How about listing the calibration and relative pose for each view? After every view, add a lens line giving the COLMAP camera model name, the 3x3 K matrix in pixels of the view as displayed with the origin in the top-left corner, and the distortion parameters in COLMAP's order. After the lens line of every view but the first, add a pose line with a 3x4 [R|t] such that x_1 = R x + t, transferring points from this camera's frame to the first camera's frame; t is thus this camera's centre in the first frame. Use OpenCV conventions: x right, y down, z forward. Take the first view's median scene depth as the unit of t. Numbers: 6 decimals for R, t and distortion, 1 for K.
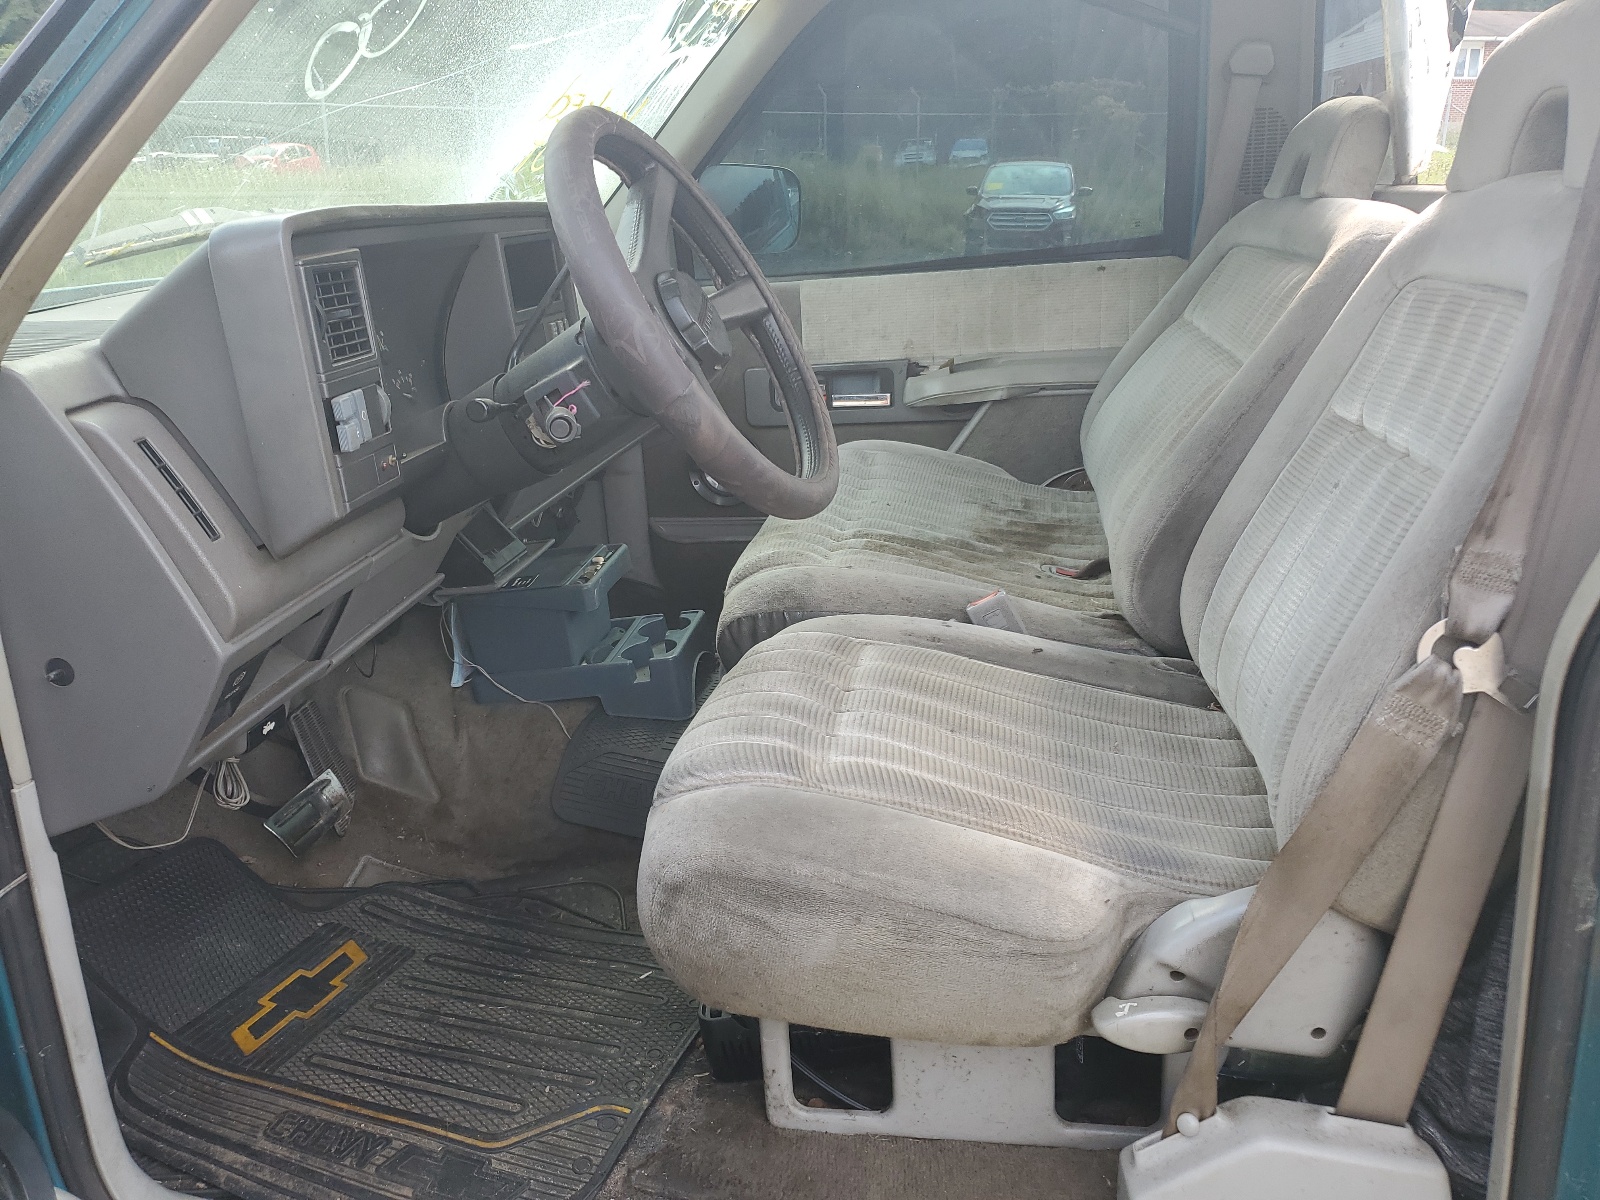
lens RADIAL K [[1156.6, 0, 800.0], [0, 1156.6, 600.0], [0, 0, 1]] dist [0.063339, -0.001131]
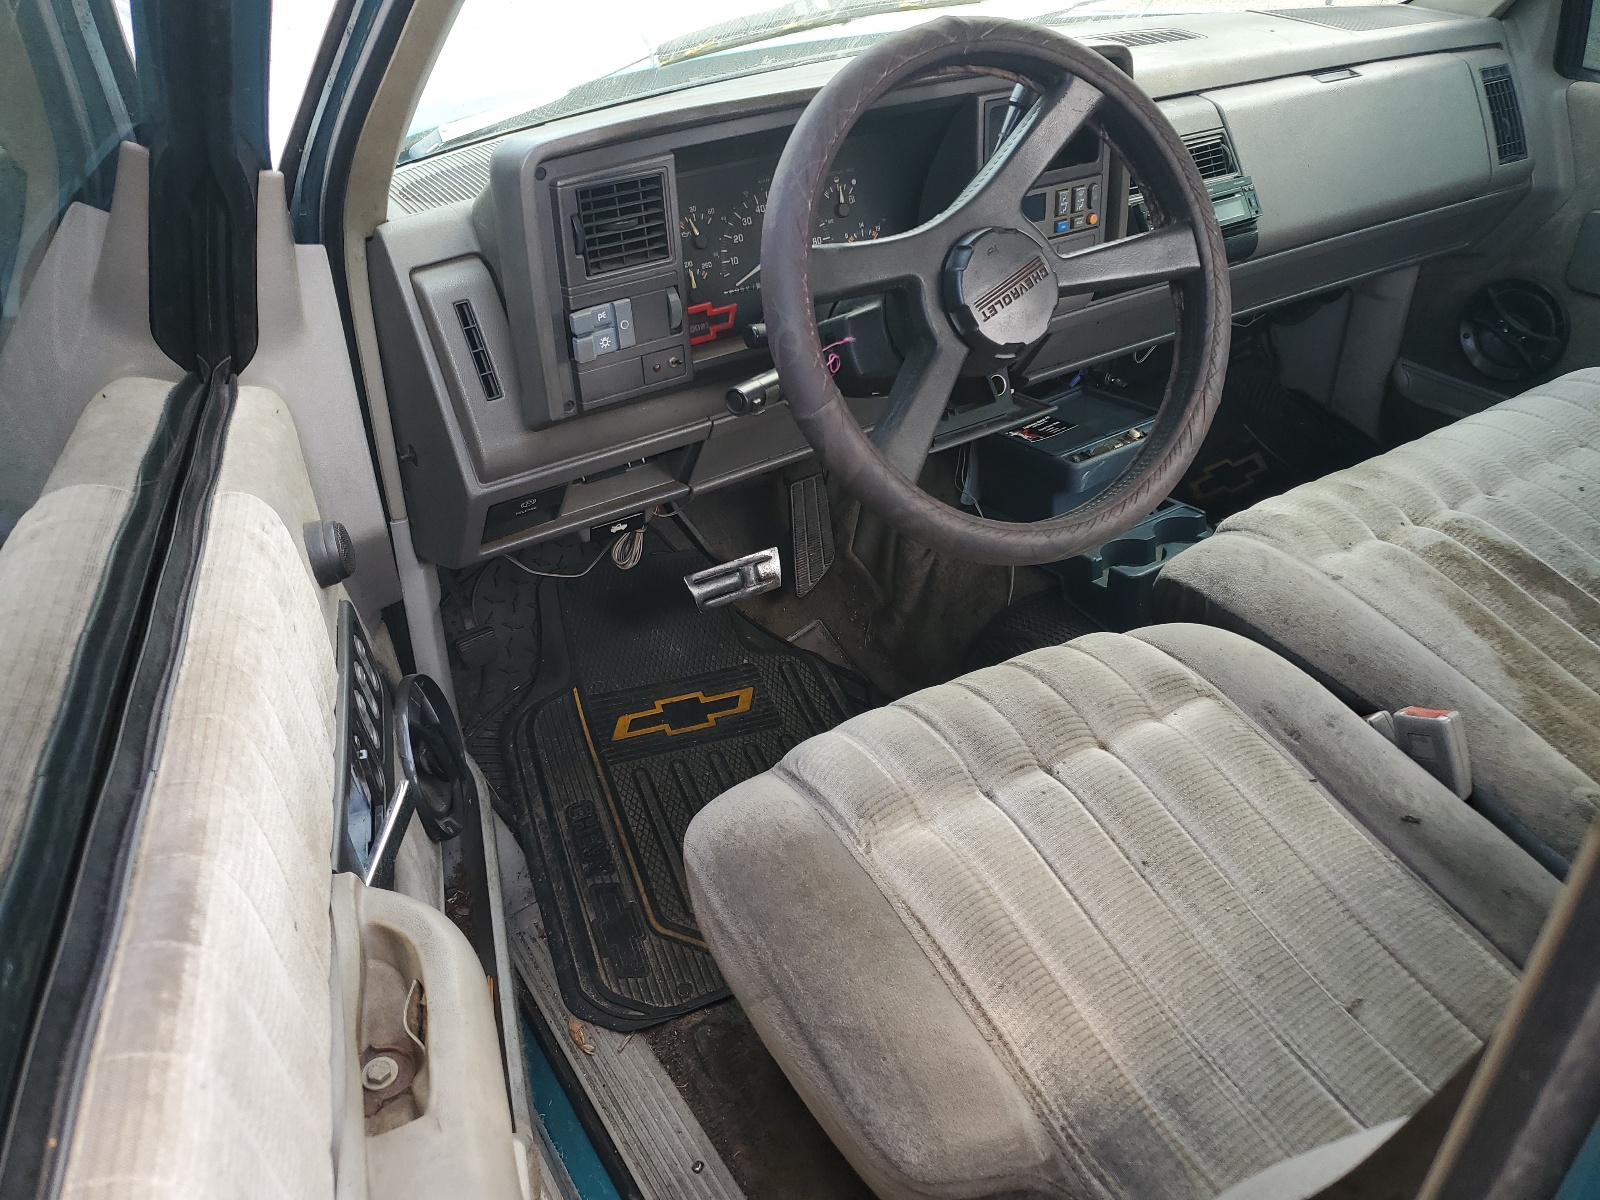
lens RADIAL K [[1156.6, 0, 800.0], [0, 1156.6, 600.0], [0, 0, 1]] dist [0.063339, -0.001131]
pose [[0.690957, 0.445840, -0.569038, 0.318625], [-0.274203, 0.889980, 0.364345, -0.263096], [0.668873, -0.095715, 0.737189, 0.229872]]
